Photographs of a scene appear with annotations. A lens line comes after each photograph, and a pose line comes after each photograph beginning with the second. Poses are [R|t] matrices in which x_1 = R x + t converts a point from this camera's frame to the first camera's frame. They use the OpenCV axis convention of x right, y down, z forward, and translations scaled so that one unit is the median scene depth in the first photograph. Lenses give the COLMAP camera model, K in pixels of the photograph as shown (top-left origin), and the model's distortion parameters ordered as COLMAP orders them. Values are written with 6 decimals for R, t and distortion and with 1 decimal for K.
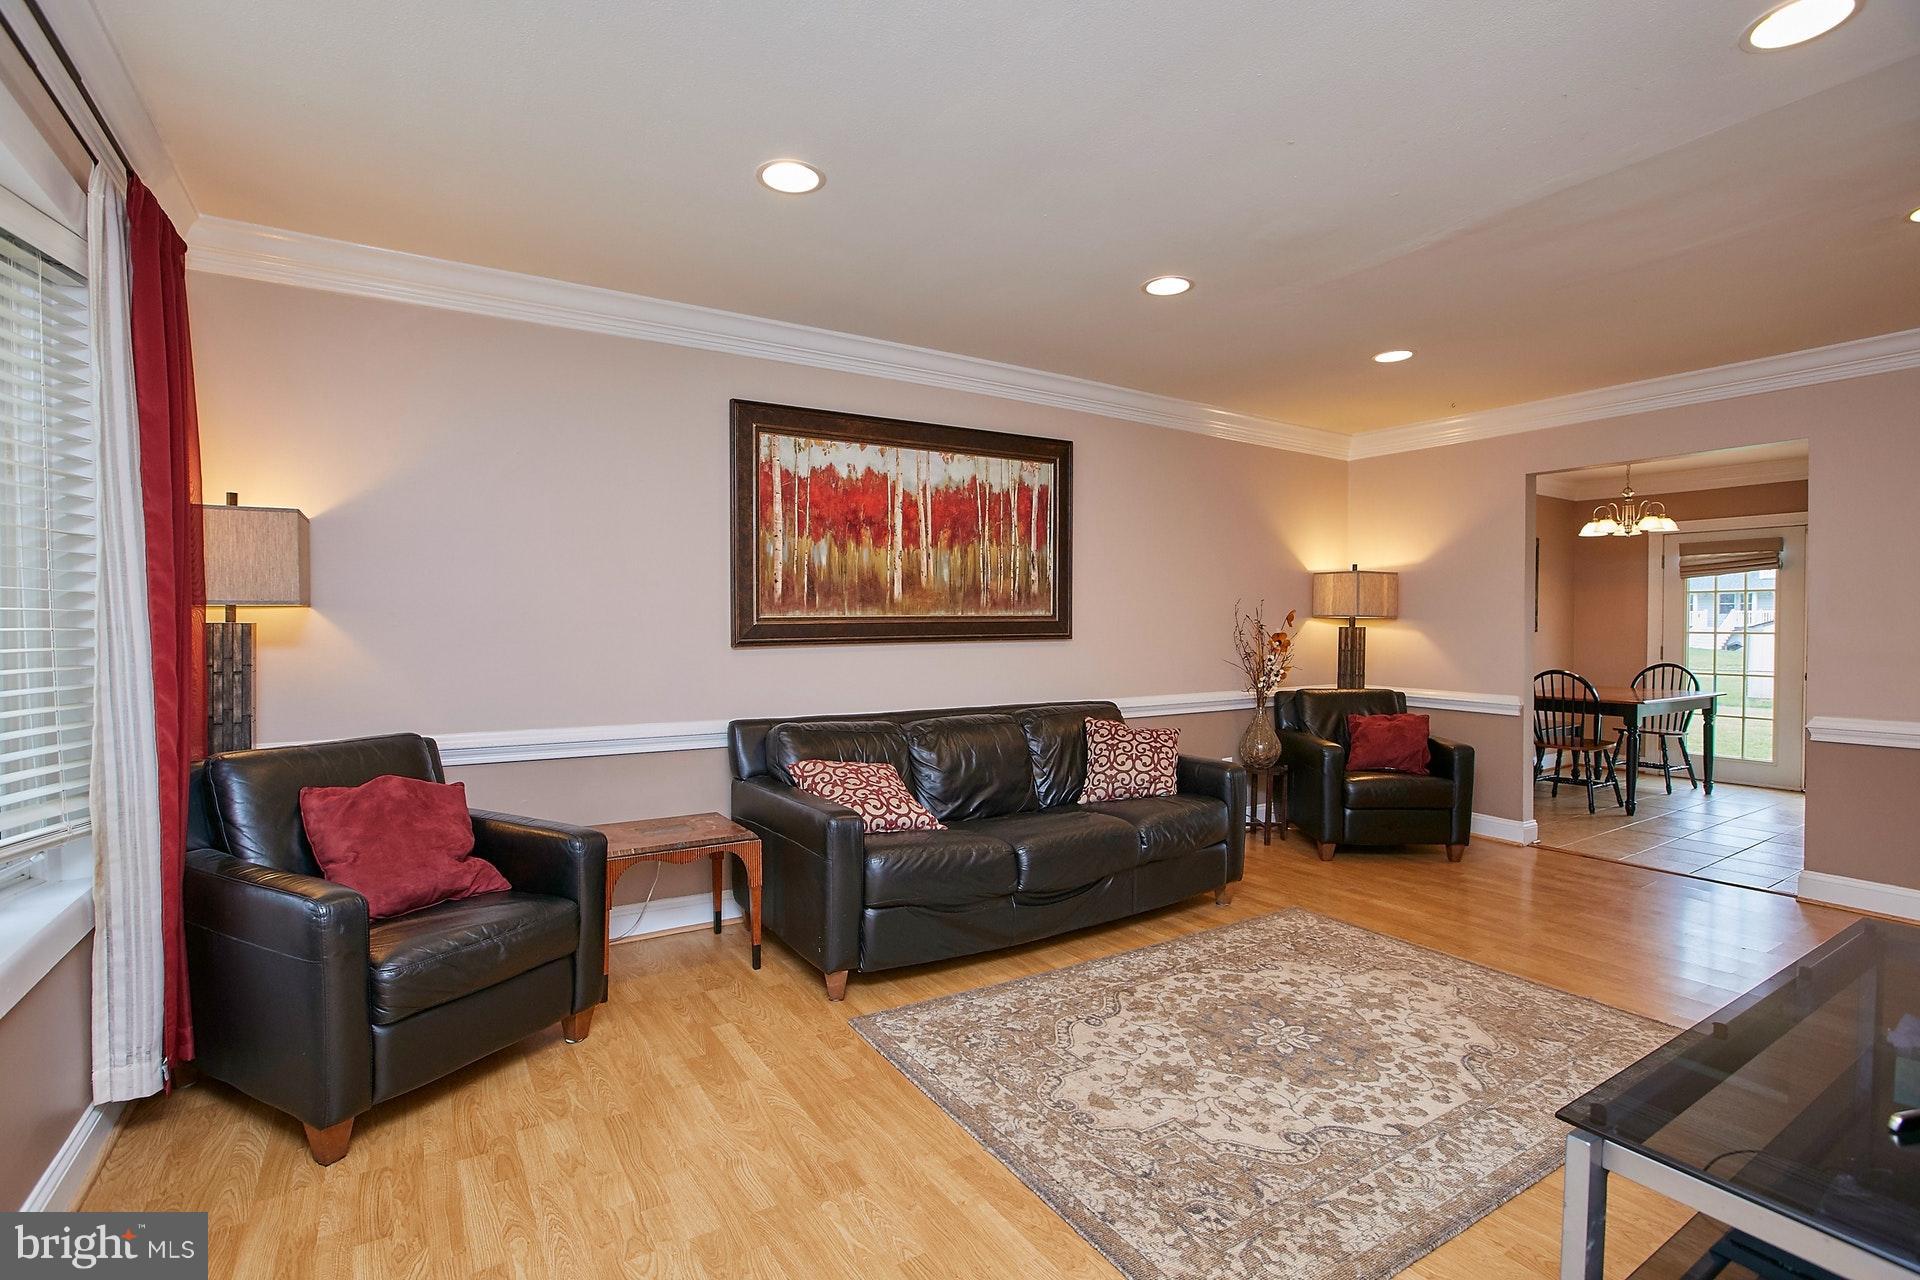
lens RADIAL K [[903.6, 0, 952.4], [0, 903.6, 632.8], [0, 0, 1]] dist [-0.048130, 0.016040]
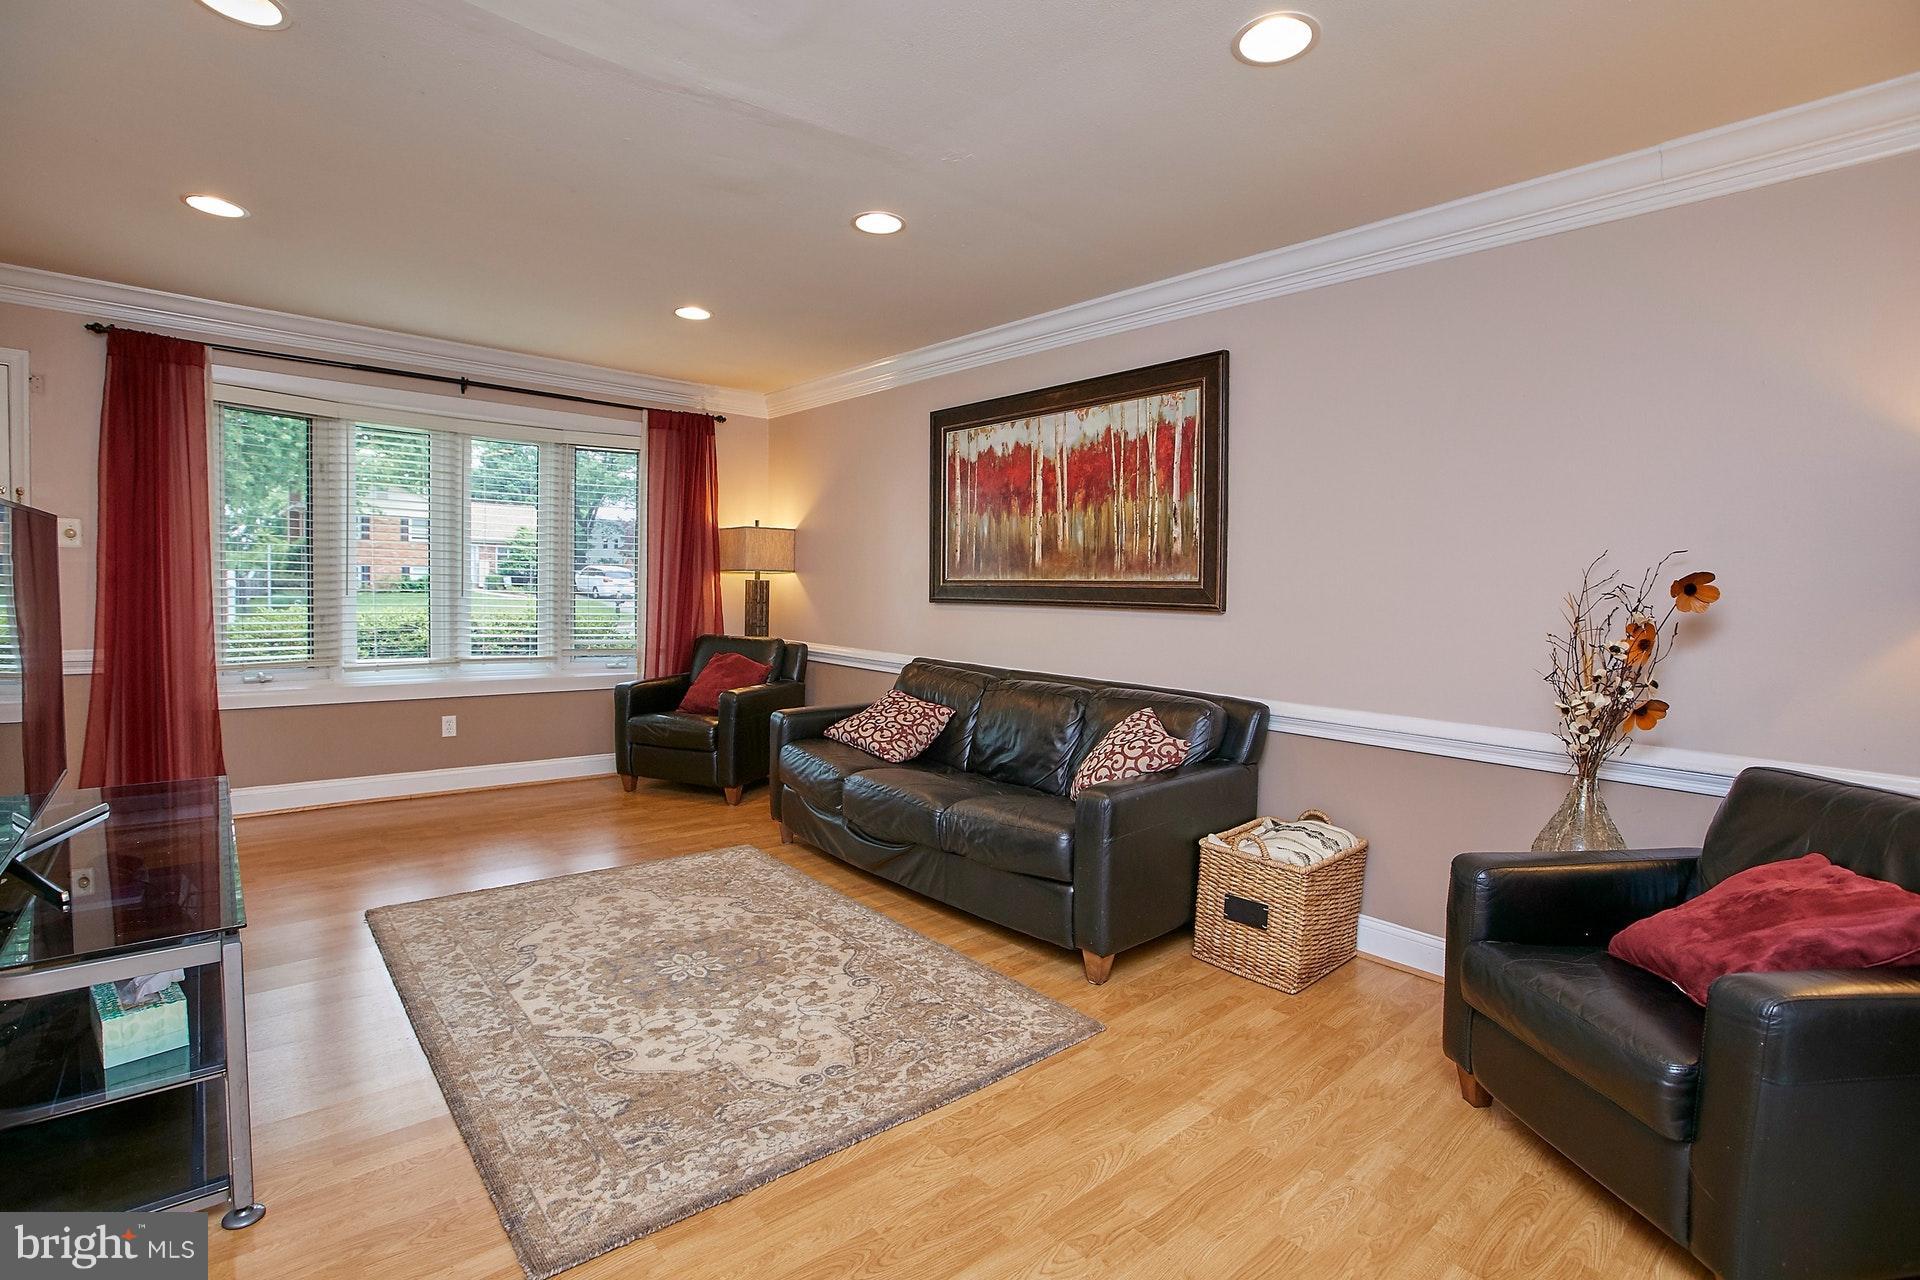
lens RADIAL K [[903.6, 0, 929.5], [0, 903.6, 622.2], [0, 0, 1]] dist [-0.048130, 0.016040]
pose [[0.128004, 0.043033, -0.990840, 1.085520], [-0.039141, 0.998499, 0.038309, -0.005837], [0.991001, 0.033879, 0.129496, 0.850893]]
